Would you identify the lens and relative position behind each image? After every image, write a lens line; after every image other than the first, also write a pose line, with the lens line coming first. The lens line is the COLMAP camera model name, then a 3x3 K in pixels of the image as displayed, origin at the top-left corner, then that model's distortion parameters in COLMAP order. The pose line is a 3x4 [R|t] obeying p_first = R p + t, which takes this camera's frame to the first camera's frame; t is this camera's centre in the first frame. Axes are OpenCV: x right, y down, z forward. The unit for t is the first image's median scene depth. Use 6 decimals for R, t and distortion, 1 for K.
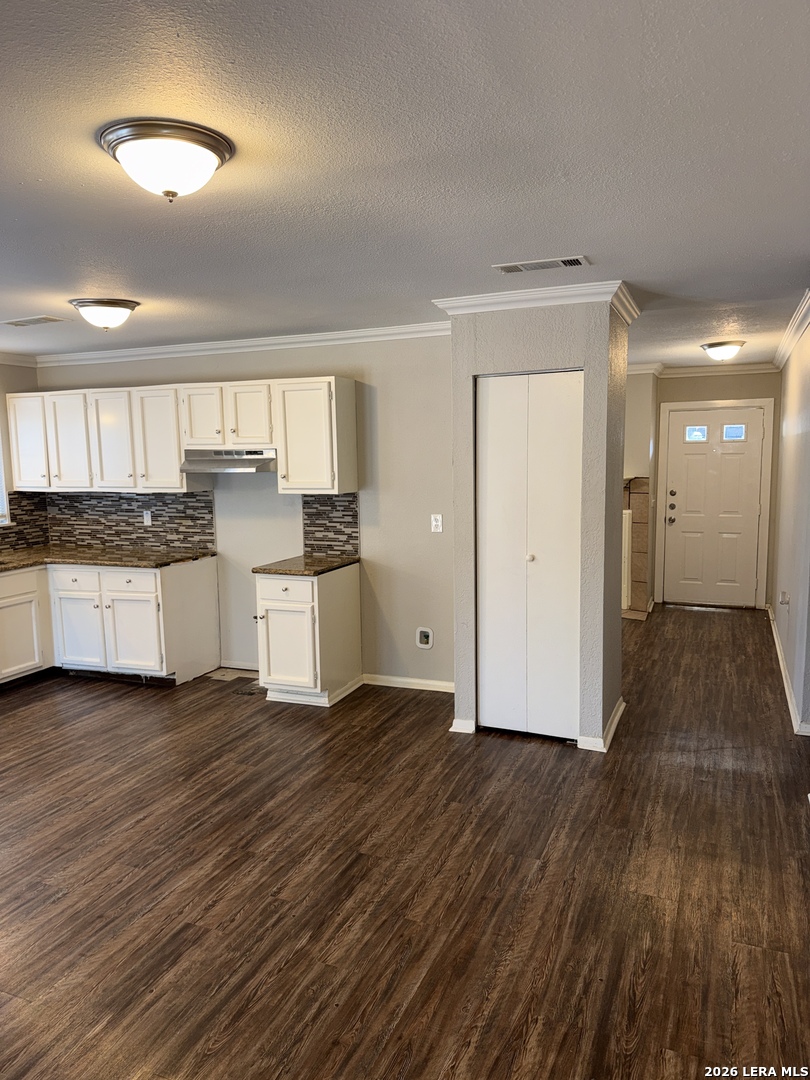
lens RADIAL K [[765.7, 0, 392.1], [0, 765.7, 512.5], [0, 0, 1]] dist [0.059784, -0.058495]
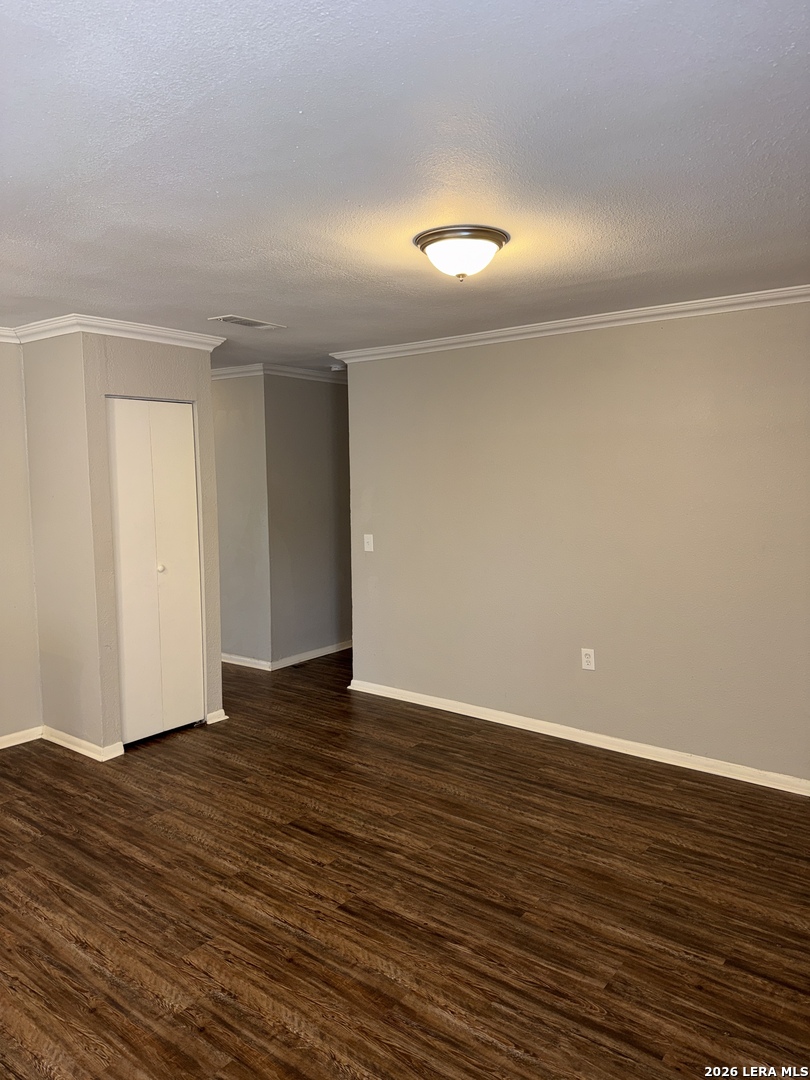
lens RADIAL K [[765.7, 0, 392.8], [0, 765.7, 516.7], [0, 0, 1]] dist [0.059784, -0.058495]
pose [[0.264261, -0.043640, 0.963463, -1.088873], [0.085626, 0.996092, 0.021632, -0.015893], [-0.960643, 0.076781, 0.266965, 0.532111]]
